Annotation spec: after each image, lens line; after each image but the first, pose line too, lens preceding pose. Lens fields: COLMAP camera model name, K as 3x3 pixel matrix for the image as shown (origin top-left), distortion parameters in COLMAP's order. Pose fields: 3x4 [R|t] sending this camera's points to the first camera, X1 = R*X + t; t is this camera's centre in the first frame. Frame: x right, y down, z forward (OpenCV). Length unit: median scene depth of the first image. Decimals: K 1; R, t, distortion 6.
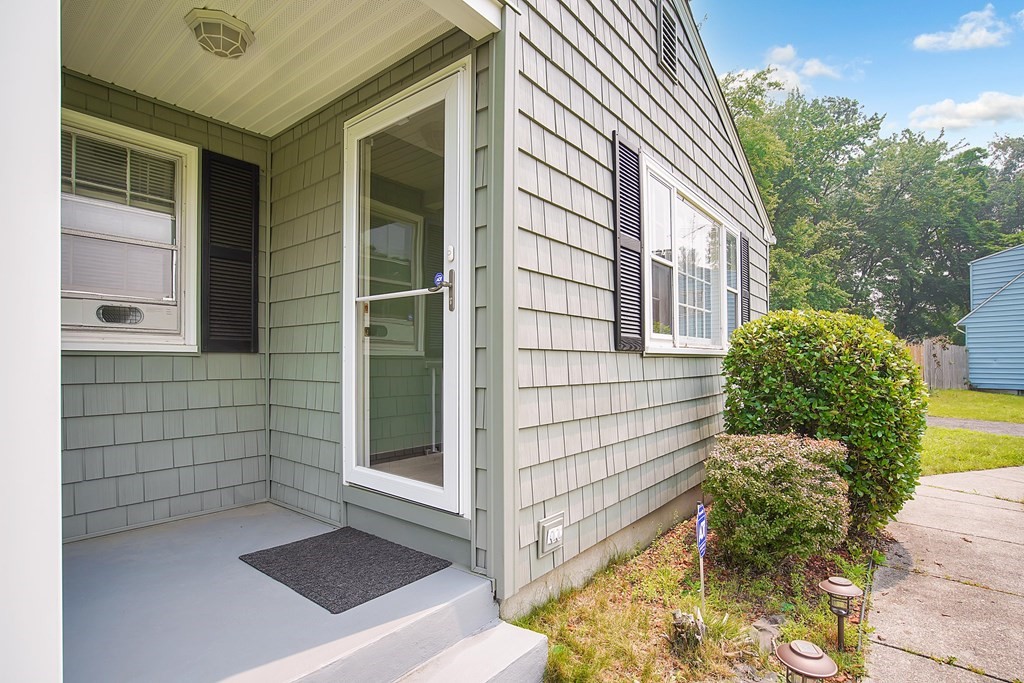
lens RADIAL K [[486.2, 0, 515.5], [0, 486.2, 314.7], [0, 0, 1]] dist [-0.000317, 0.000175]
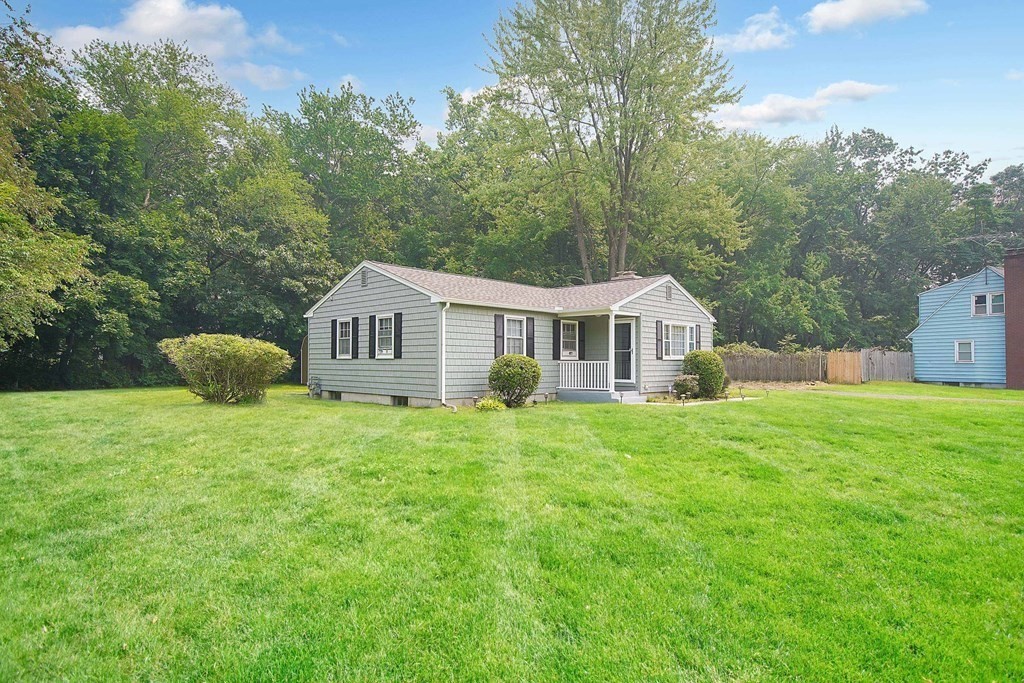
lens RADIAL K [[479.3, 0, 512.0], [0, 479.3, 341.5], [0, 0, 1]] dist [-0.000298, 0.000139]
pose [[0.992152, -0.001481, -0.125029, -0.747493], [0.008471, 0.998429, 0.055393, -0.442658], [0.124750, -0.056018, 0.990606, -4.571887]]
